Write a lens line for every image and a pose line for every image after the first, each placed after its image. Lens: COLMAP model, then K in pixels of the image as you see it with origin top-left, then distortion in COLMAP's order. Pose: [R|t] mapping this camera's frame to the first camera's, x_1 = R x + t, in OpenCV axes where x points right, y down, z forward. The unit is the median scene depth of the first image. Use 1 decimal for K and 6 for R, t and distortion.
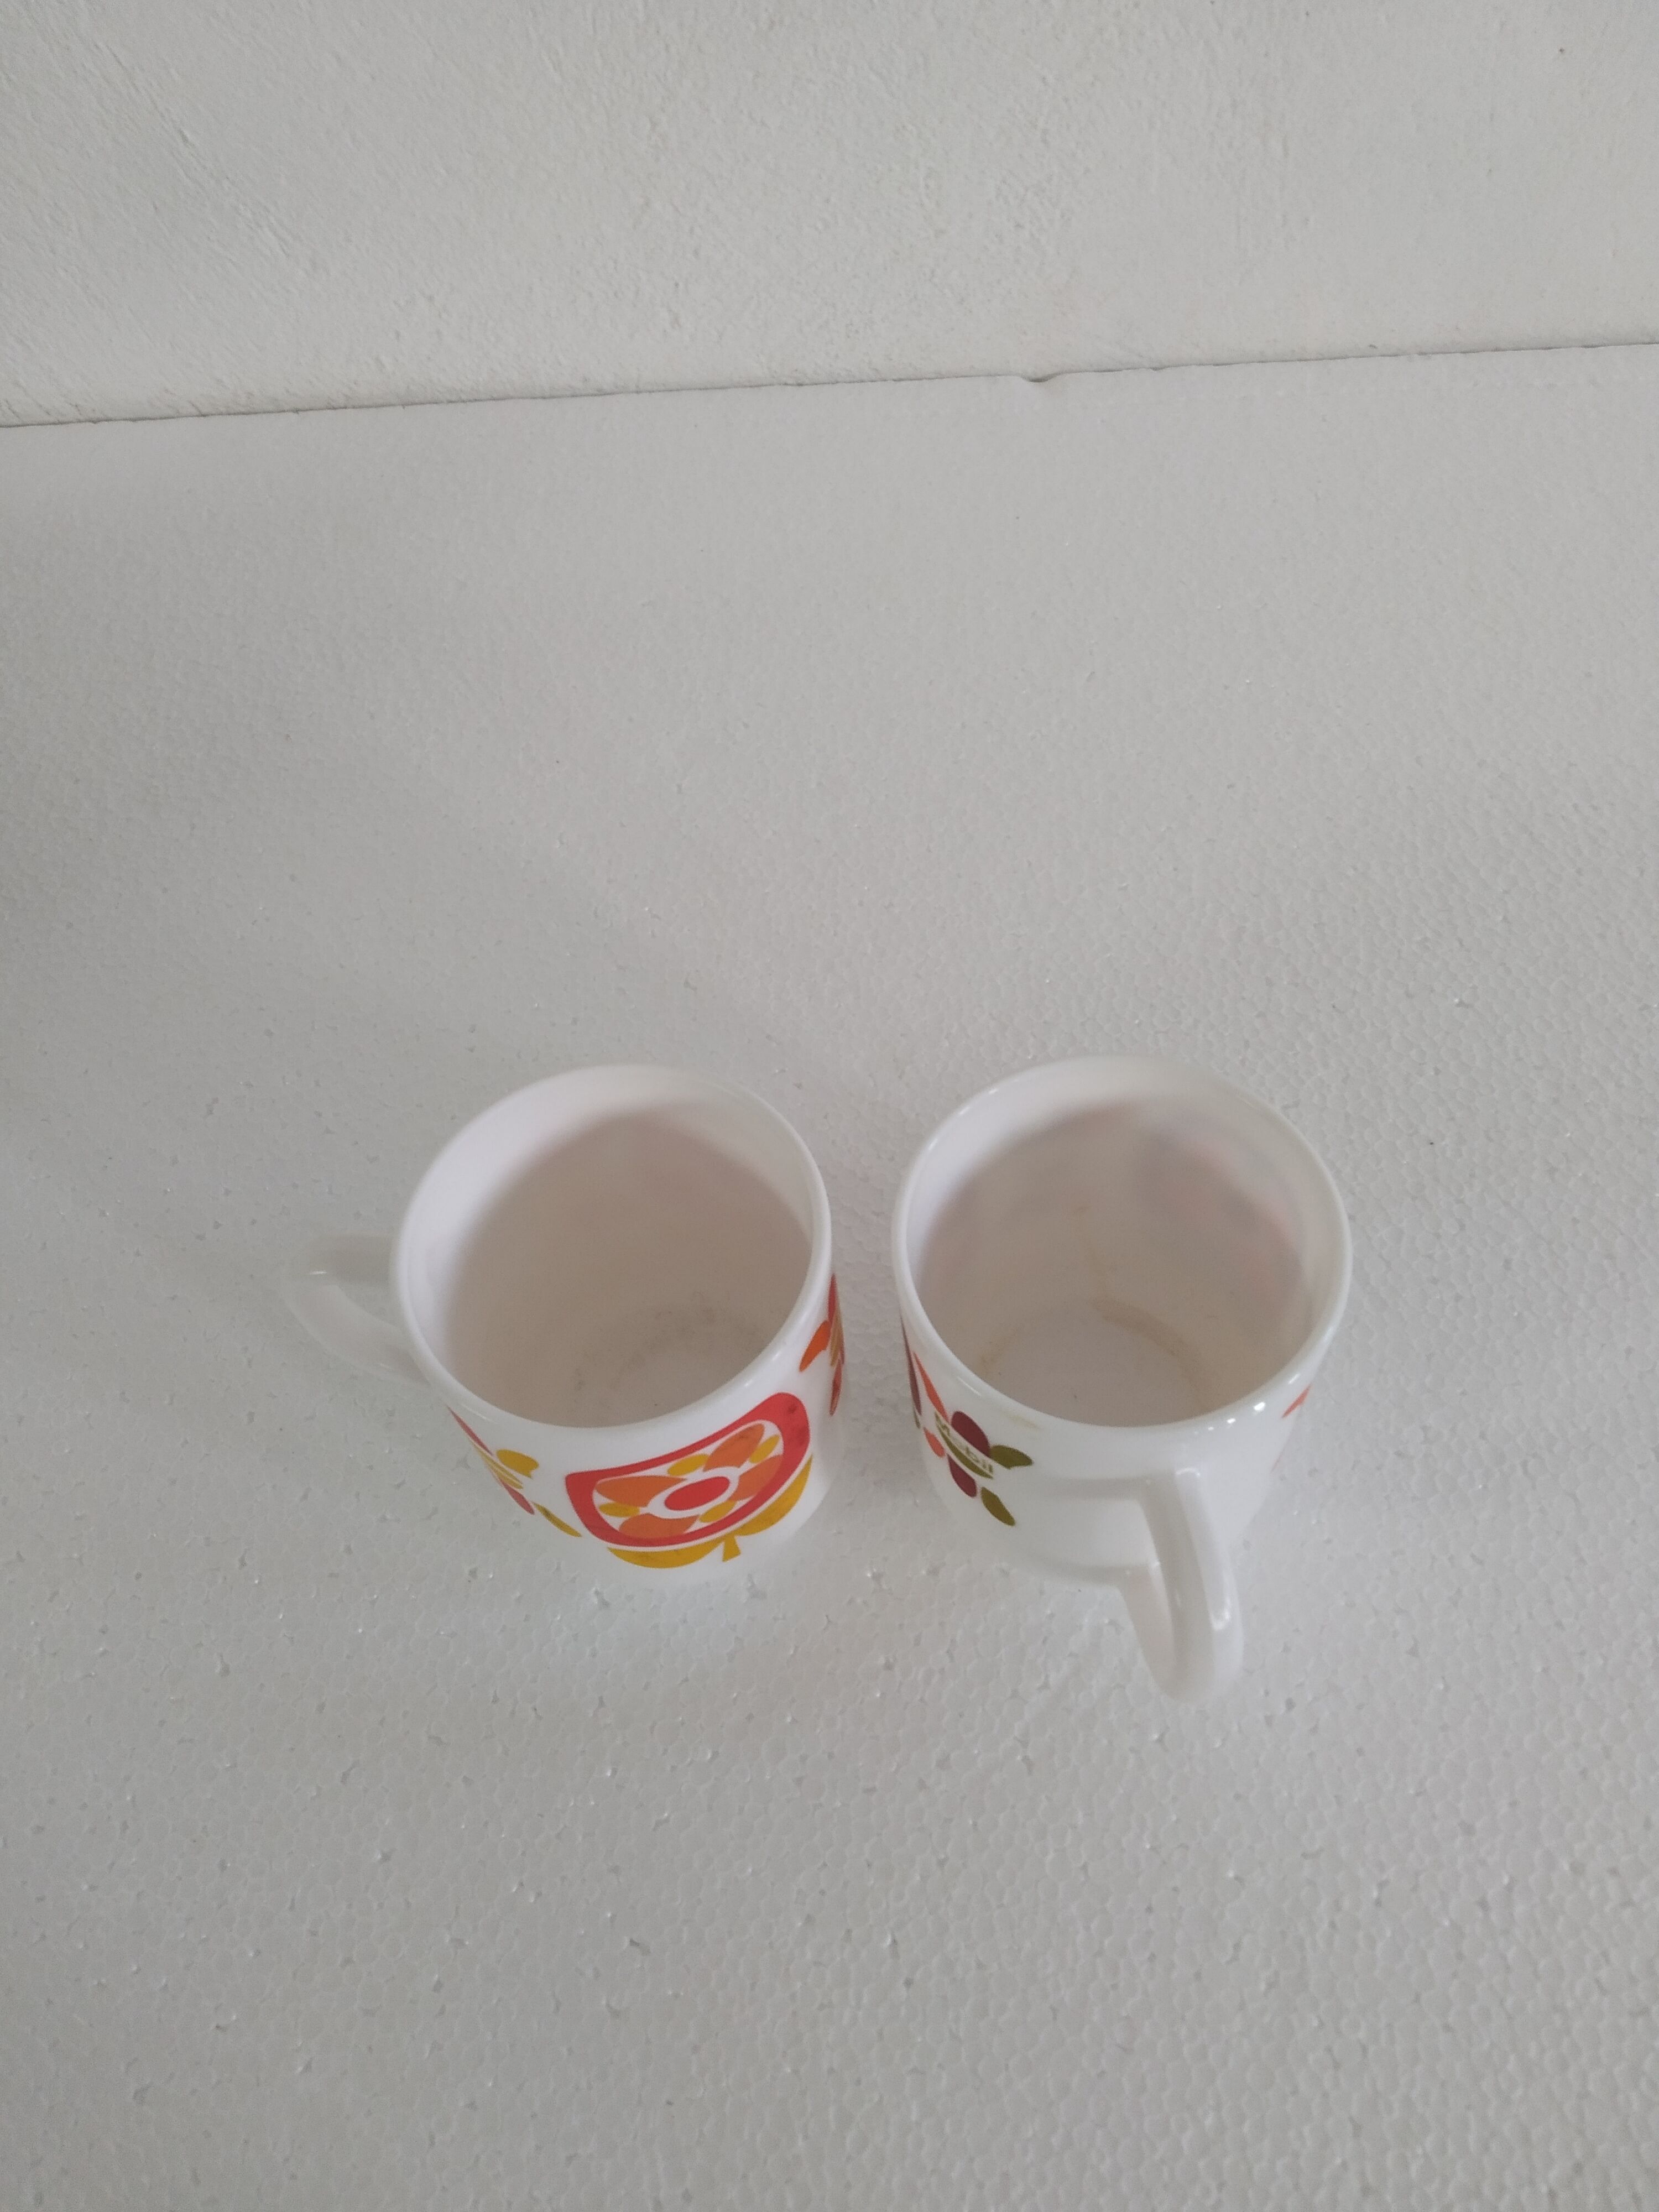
lens RADIAL K [[1753.2, 0, 816.8], [0, 1753.2, 1103.5], [0, 0, 1]] dist [0.022431, -0.044398]
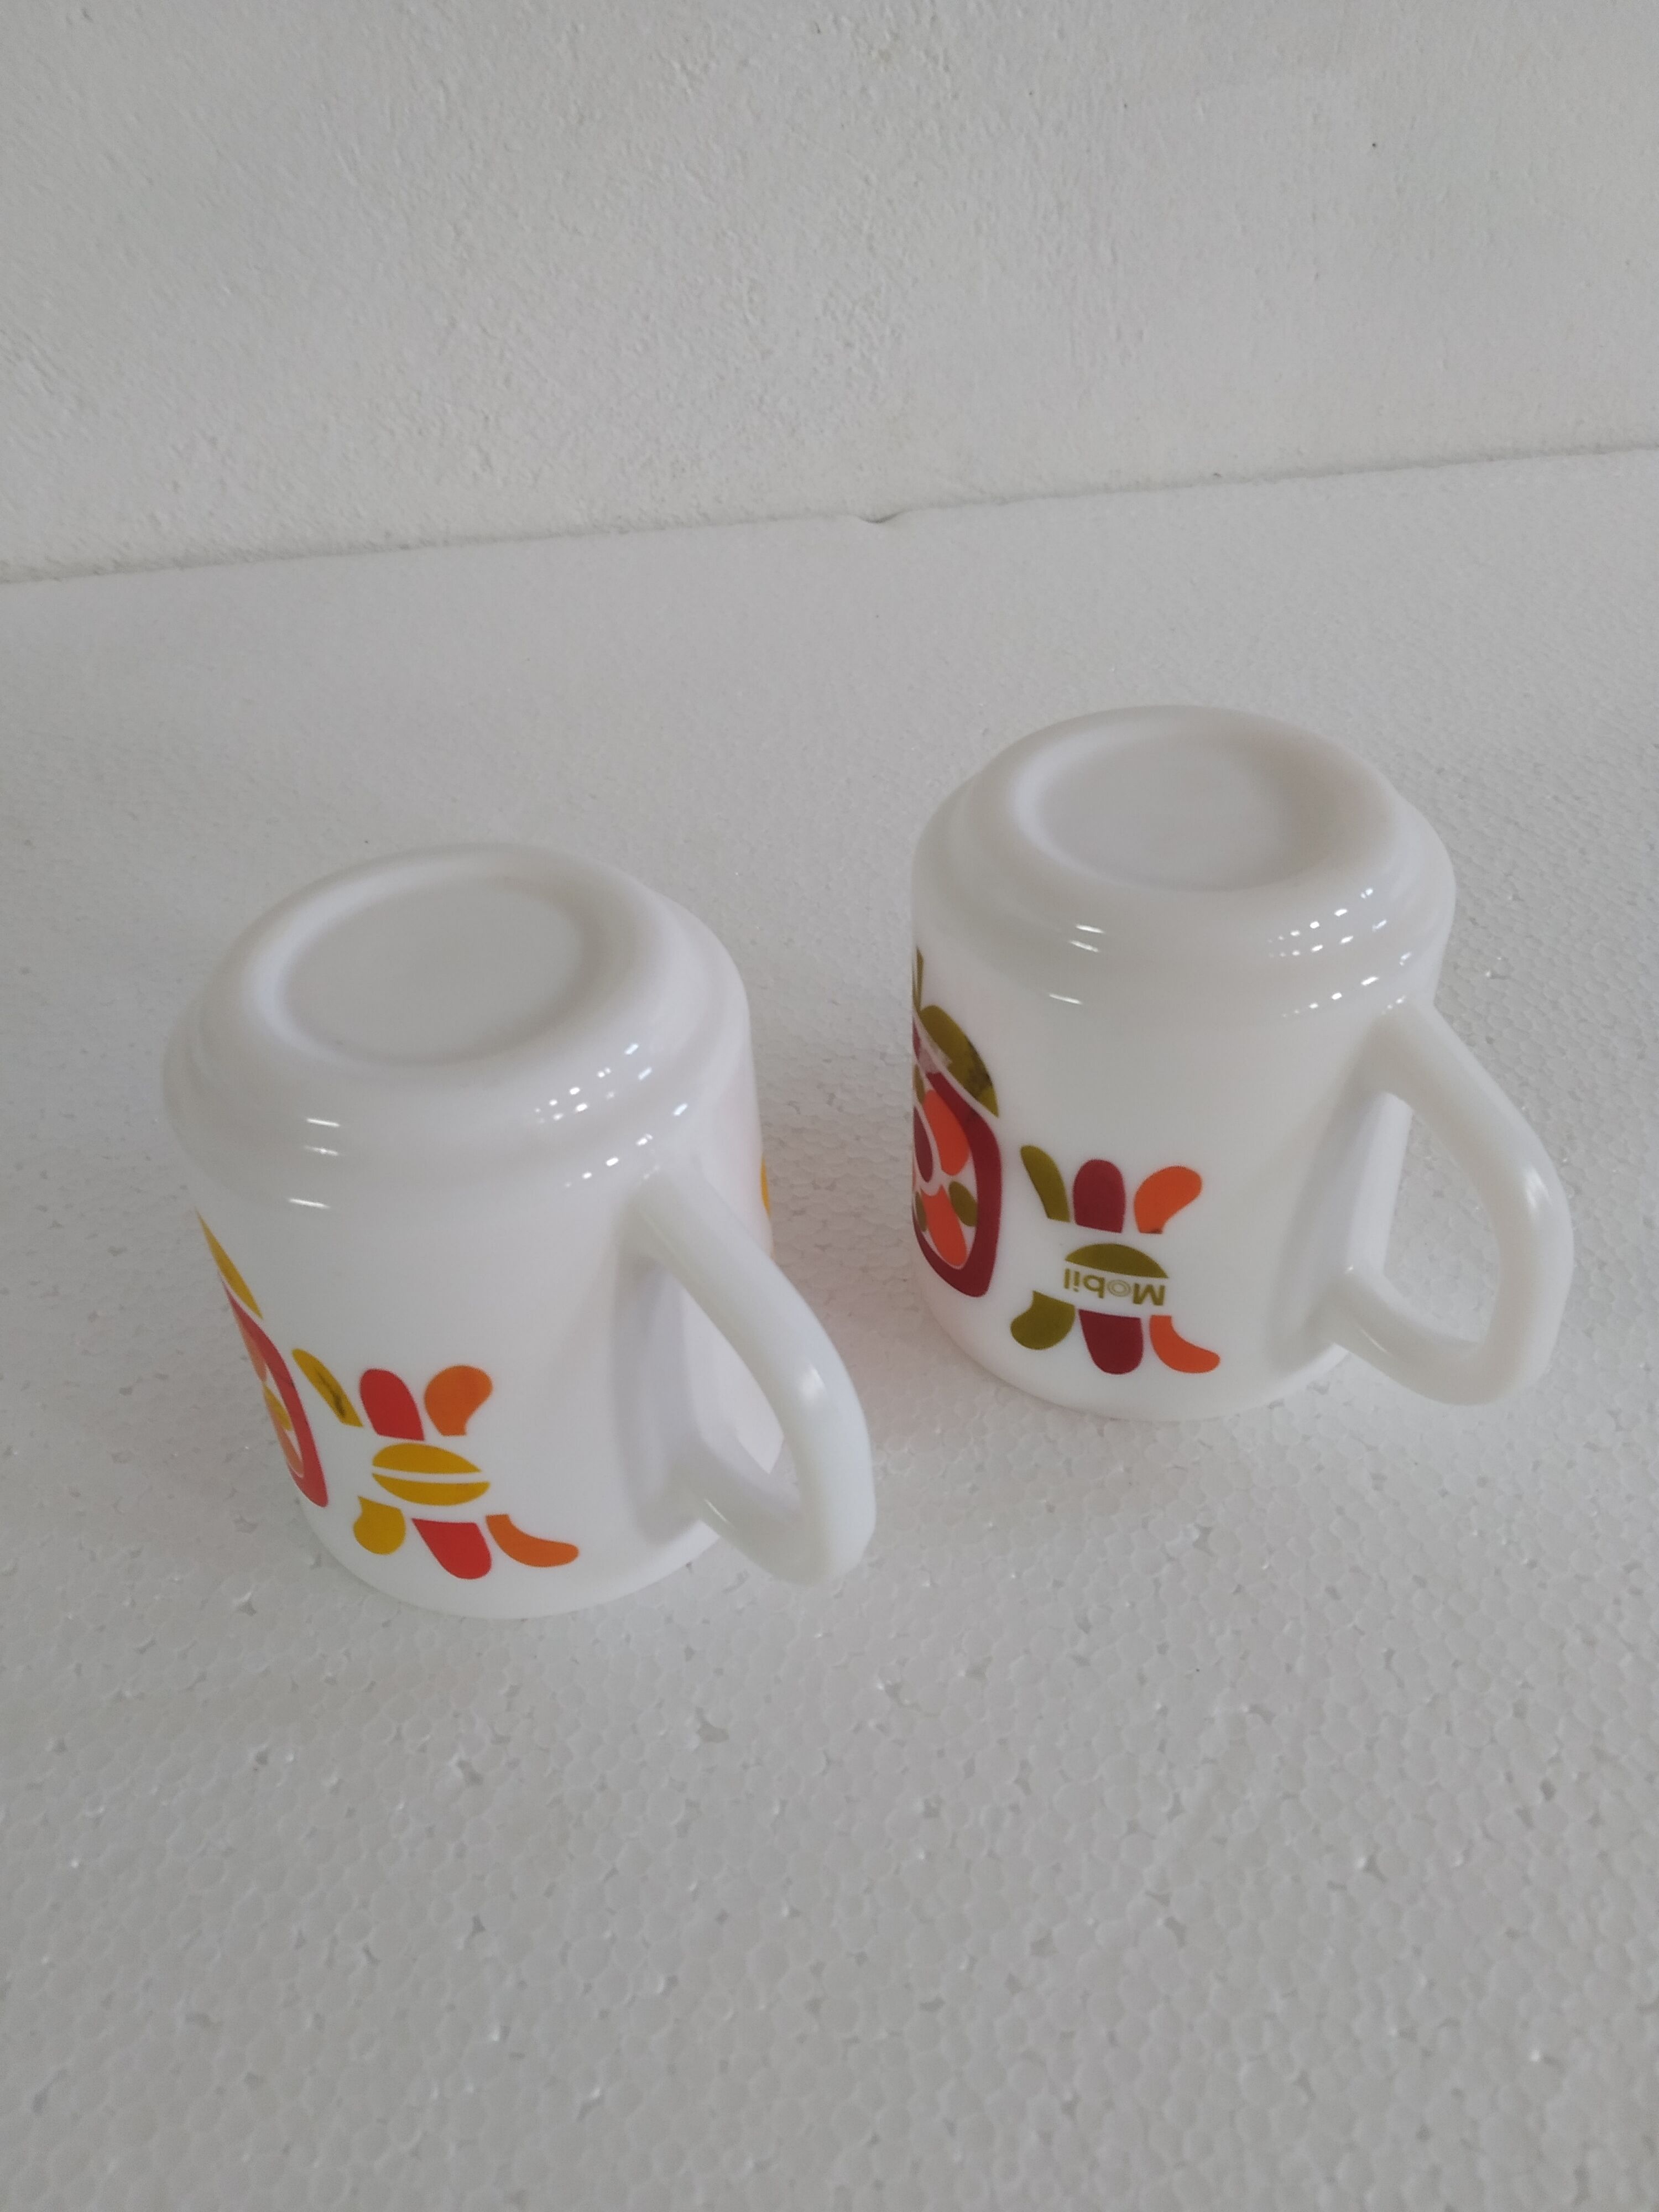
lens RADIAL K [[1767.9, 0, 815.5], [0, 1767.9, 1111.3], [0, 0, 1]] dist [0.002418, -0.017777]
pose [[0.991174, -0.059167, 0.118631, -0.064359], [0.091422, 0.953113, -0.288476, 0.268987], [-0.096000, 0.296775, 0.950110, 0.330820]]
